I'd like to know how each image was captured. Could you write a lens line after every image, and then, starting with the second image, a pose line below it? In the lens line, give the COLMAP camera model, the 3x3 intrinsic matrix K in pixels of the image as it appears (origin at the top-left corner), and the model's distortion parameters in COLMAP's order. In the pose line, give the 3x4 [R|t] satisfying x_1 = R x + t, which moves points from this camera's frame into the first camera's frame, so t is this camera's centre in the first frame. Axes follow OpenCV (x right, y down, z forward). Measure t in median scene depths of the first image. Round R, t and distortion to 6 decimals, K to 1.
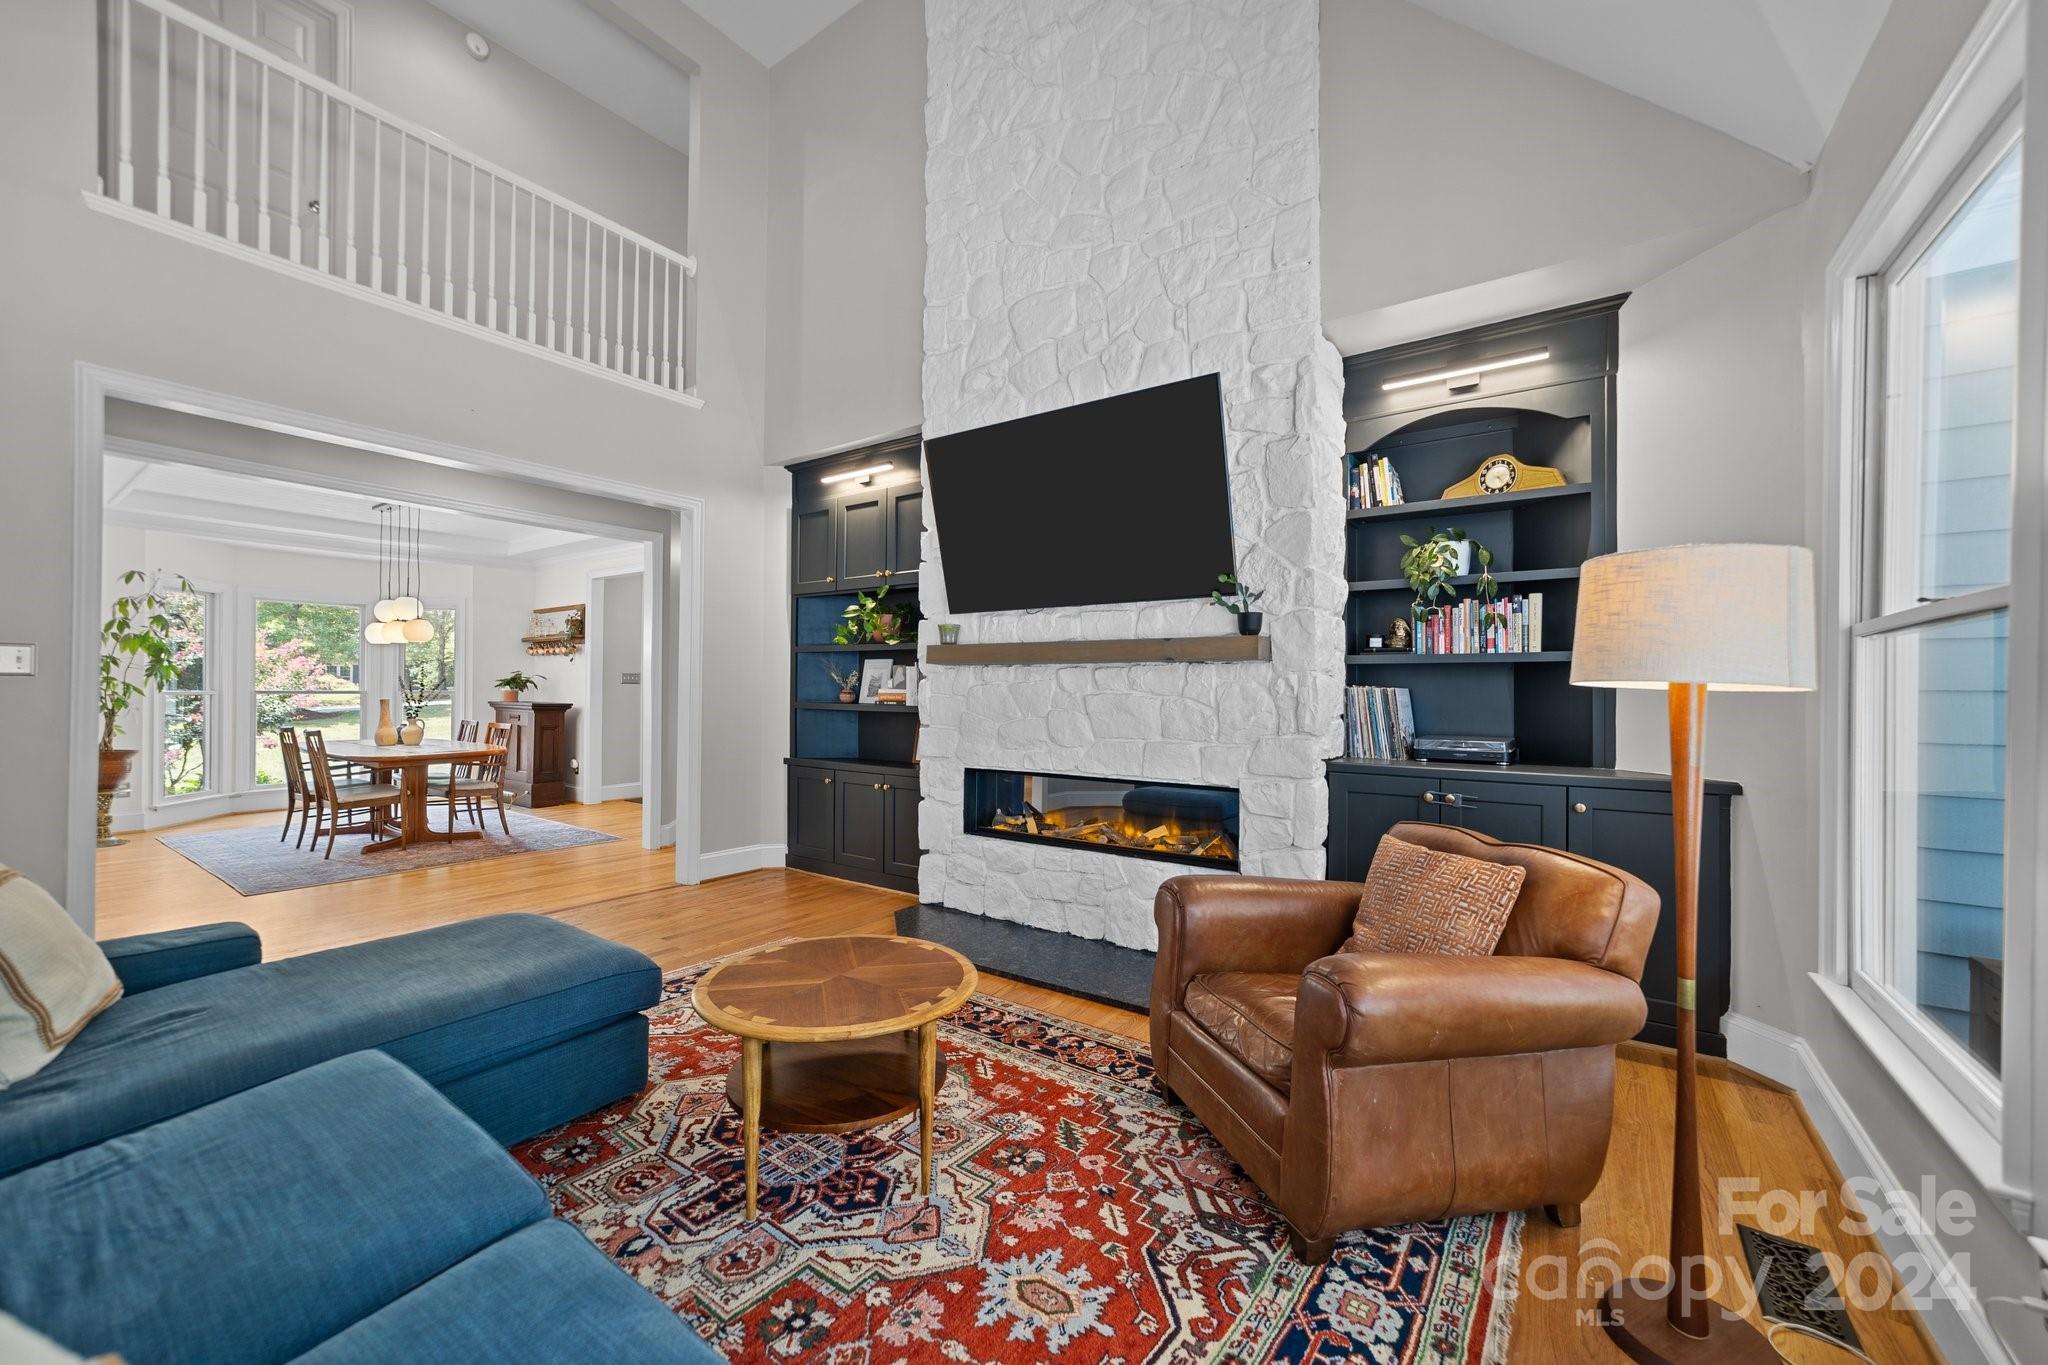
lens RADIAL K [[795.2, 0, 1020.5], [0, 795.2, 689.6], [0, 0, 1]] dist [-0.022926, 0.011158]
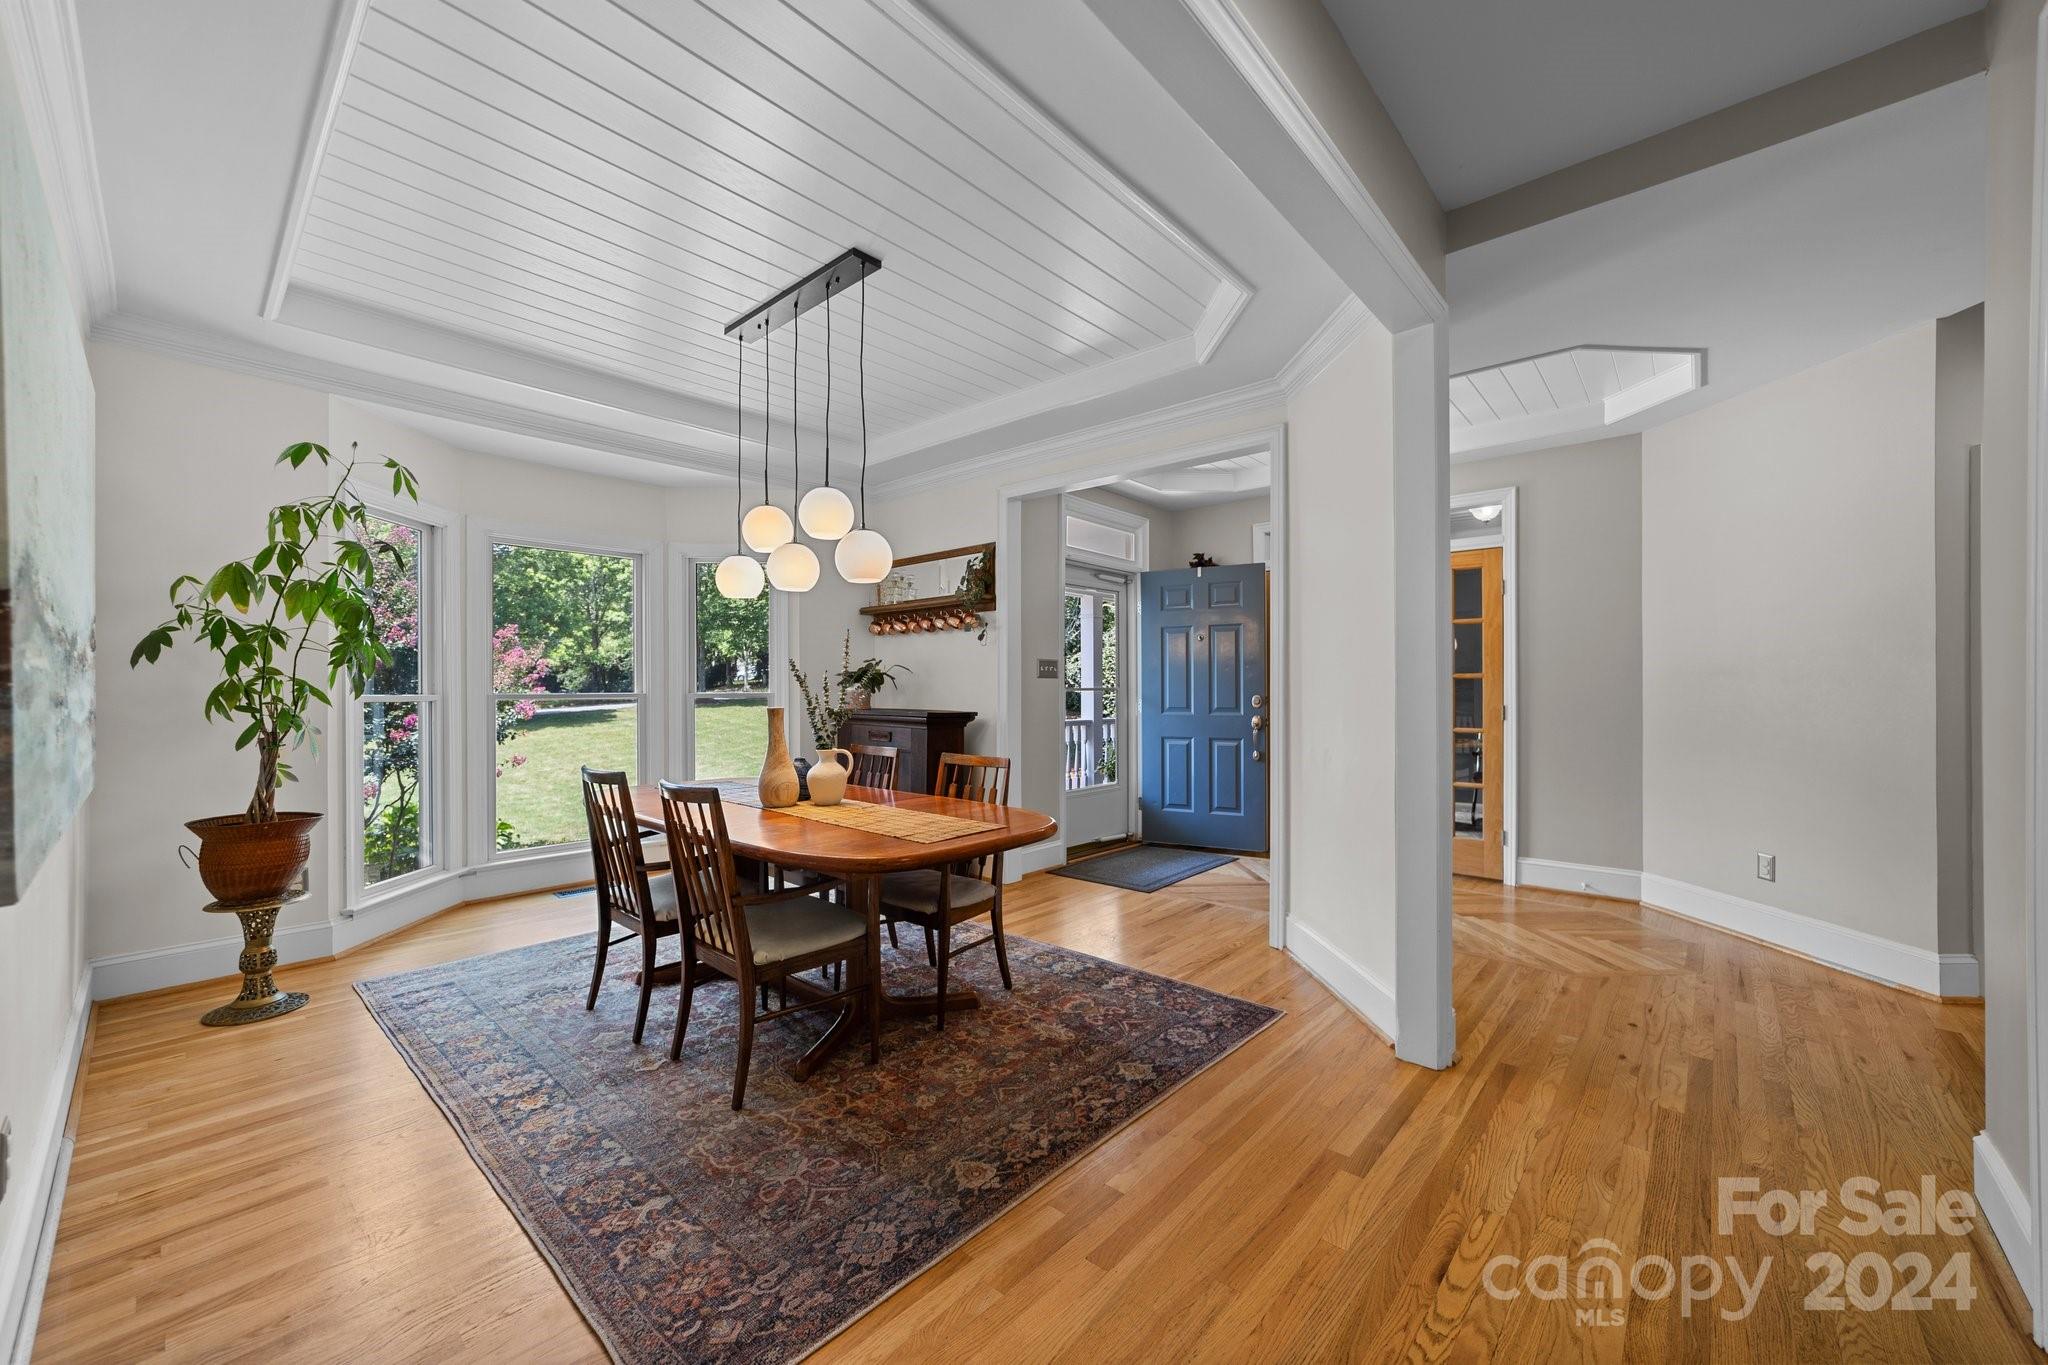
lens RADIAL K [[791.0, 0, 1020.7], [0, 791.0, 694.7], [0, 0, 1]] dist [0.001097, 0.000121]
pose [[0.993022, -0.007730, -0.117678, -0.620214], [0.008563, 0.999942, 0.006576, 0.001863], [0.117620, -0.007537, 0.993030, 0.552823]]
